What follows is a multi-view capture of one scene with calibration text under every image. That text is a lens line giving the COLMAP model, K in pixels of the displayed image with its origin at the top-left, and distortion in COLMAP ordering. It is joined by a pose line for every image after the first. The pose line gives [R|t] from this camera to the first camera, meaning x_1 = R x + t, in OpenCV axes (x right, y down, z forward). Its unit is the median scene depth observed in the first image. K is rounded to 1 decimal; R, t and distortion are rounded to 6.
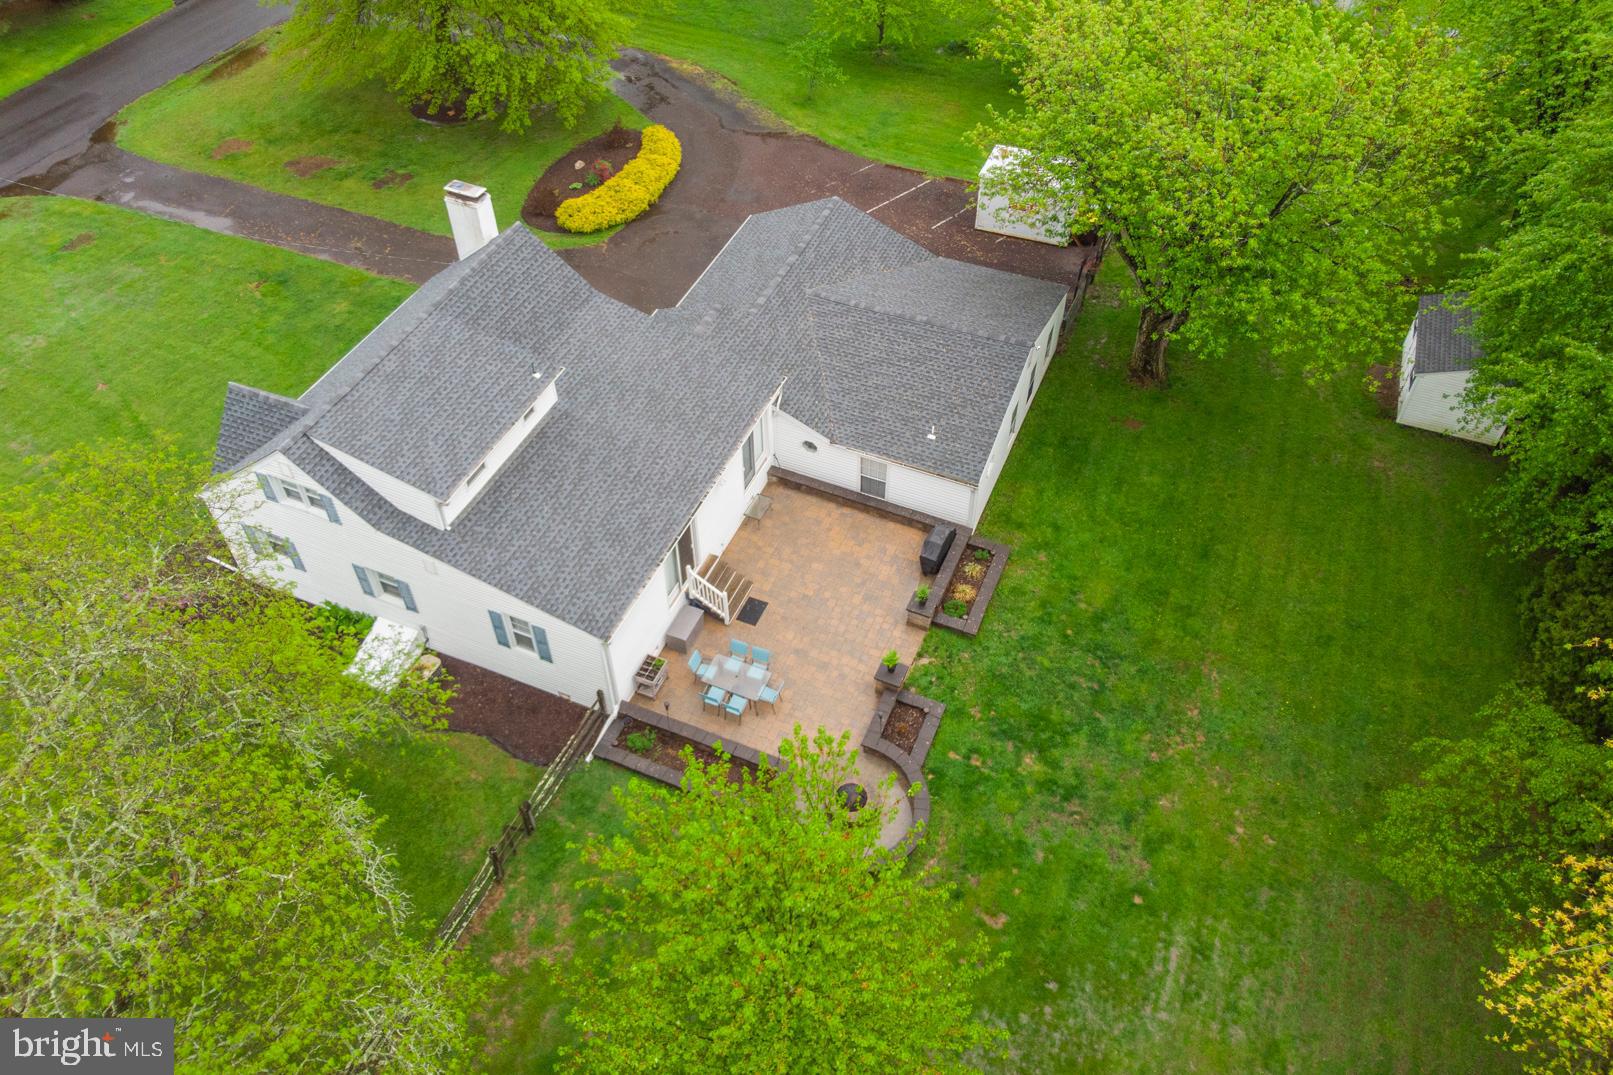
lens RADIAL K [[1202.3, 0, 792.2], [0, 1202.3, 473.3], [0, 0, 1]] dist [0.033327, -0.004120]
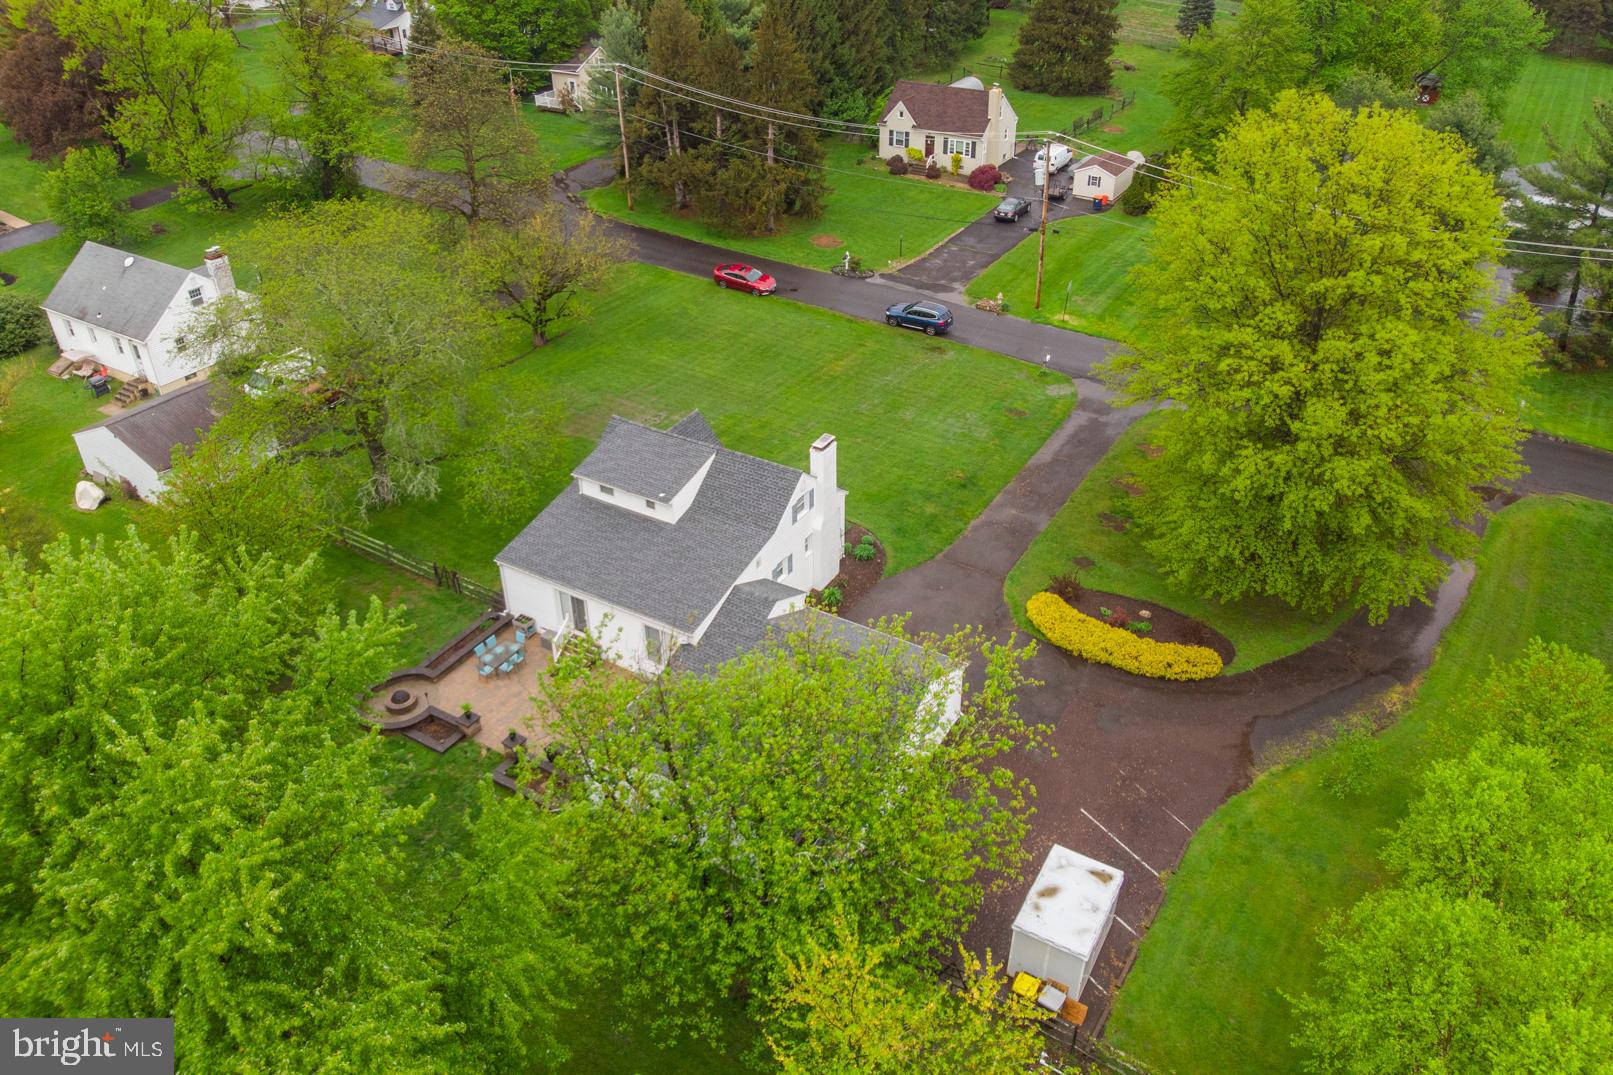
lens RADIAL K [[1197.1, 0, 800.4], [0, 1197.1, 479.5], [0, 0, 1]] dist [0.079282, -0.220735]
pose [[-0.137747, 0.524595, -0.840135, 1.083407], [-0.687132, 0.560292, 0.462517, -0.942493], [0.713355, 0.640994, 0.283287, 0.638039]]
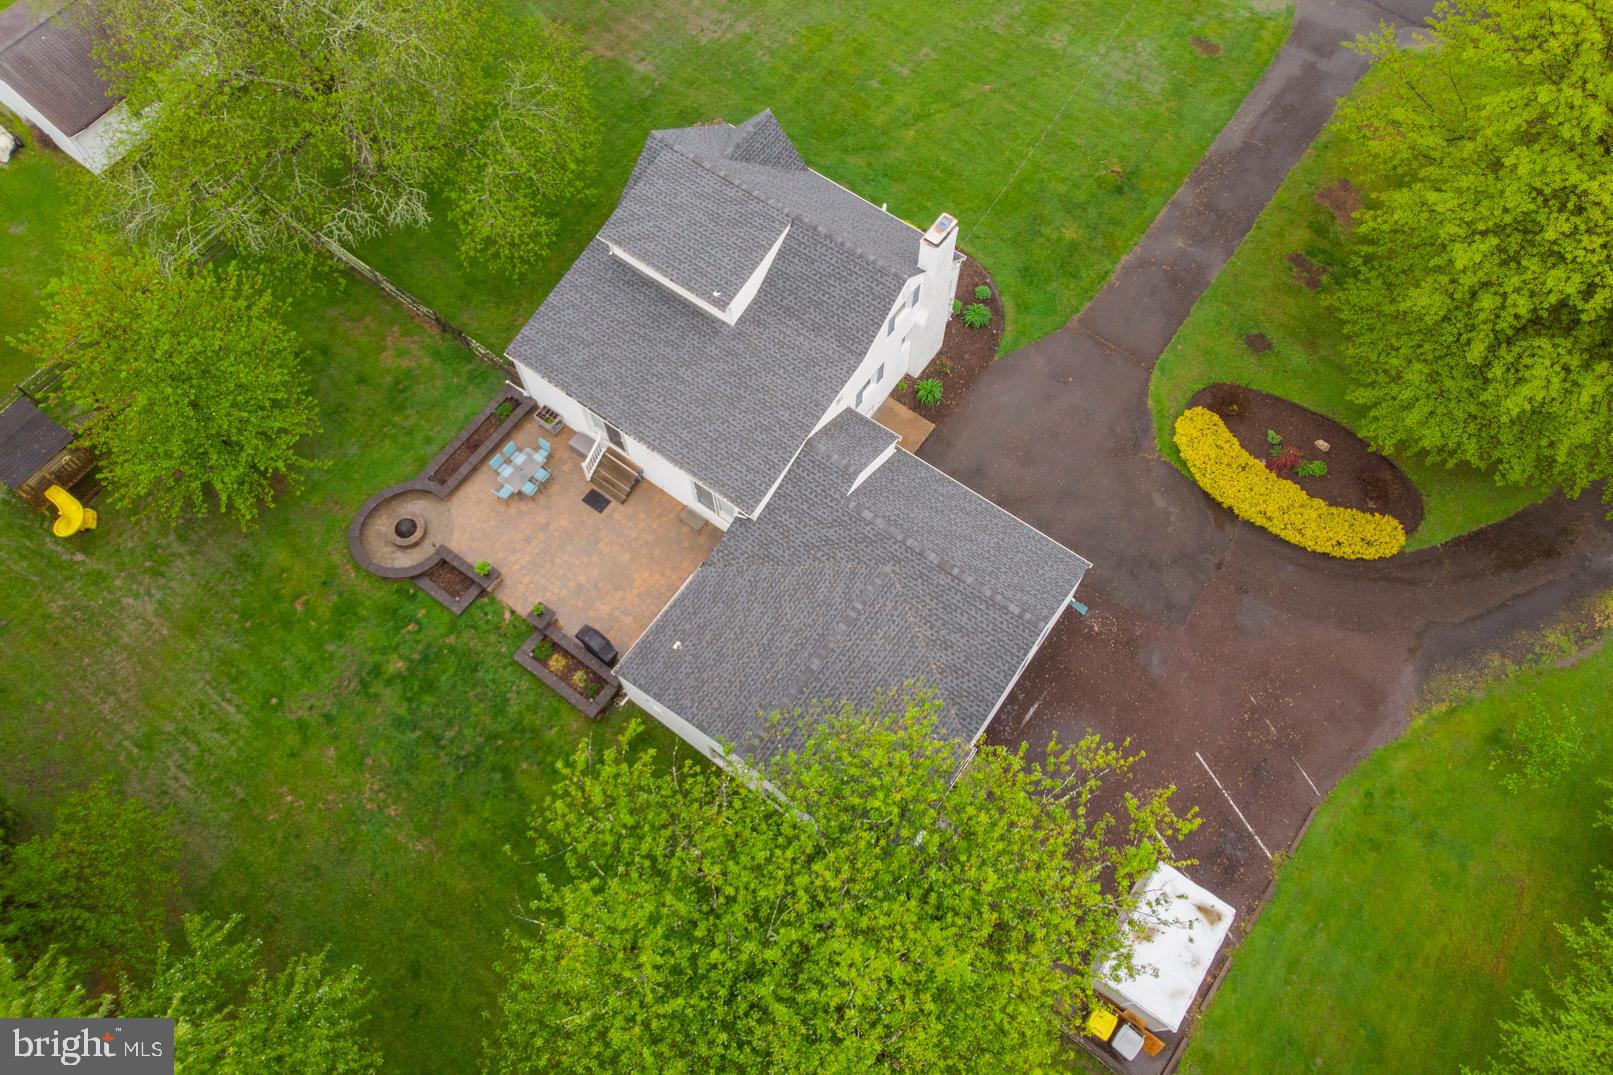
lens RADIAL K [[1217.3, 0, 800.9], [0, 1217.3, 473.4], [0, 0, 1]] dist [-0.005605, 0.003441]
pose [[-0.219758, 0.874709, -0.431960, 0.449730], [-0.676326, 0.182500, 0.713636, -0.955048], [0.703057, 0.448973, 0.551483, 0.445411]]
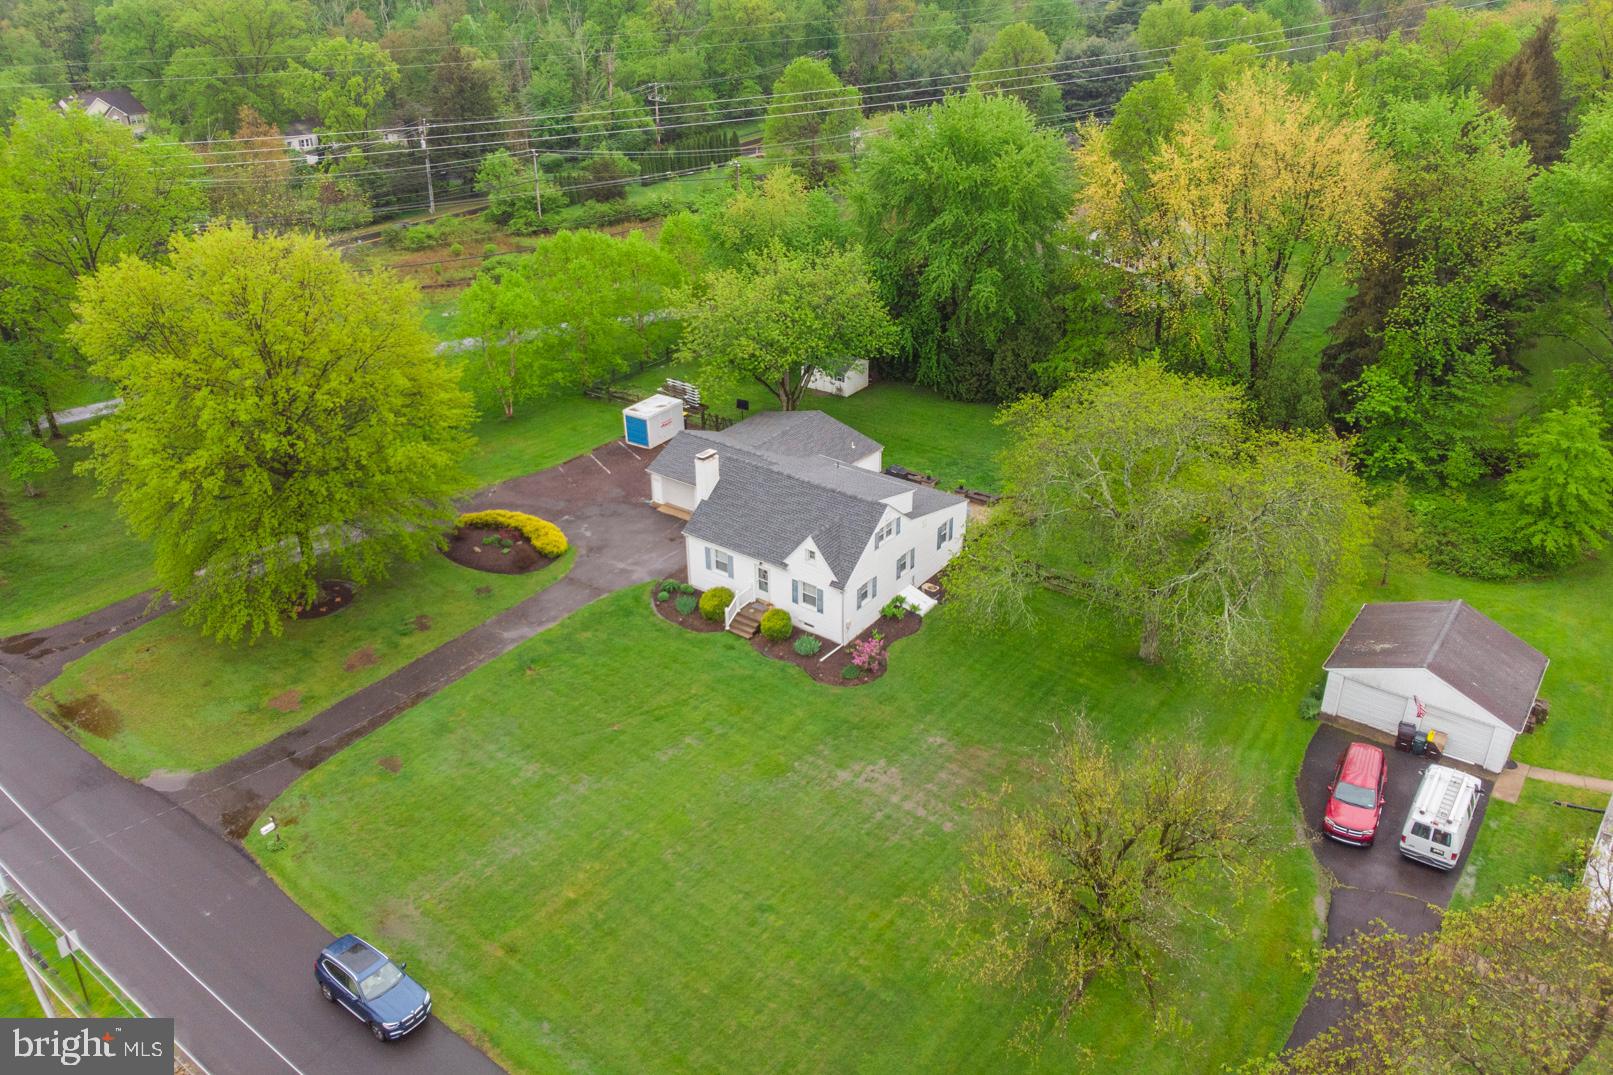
lens RADIAL K [[1181.3, 0, 798.9], [0, 1181.3, 487.4], [0, 0, 1]] dist [0.008732, 0.002141]
pose [[0.223221, -0.415901, 0.881589, -1.985546], [0.691720, 0.704813, 0.157359, -0.411155], [-0.686801, 0.574687, 0.445016, 0.144234]]
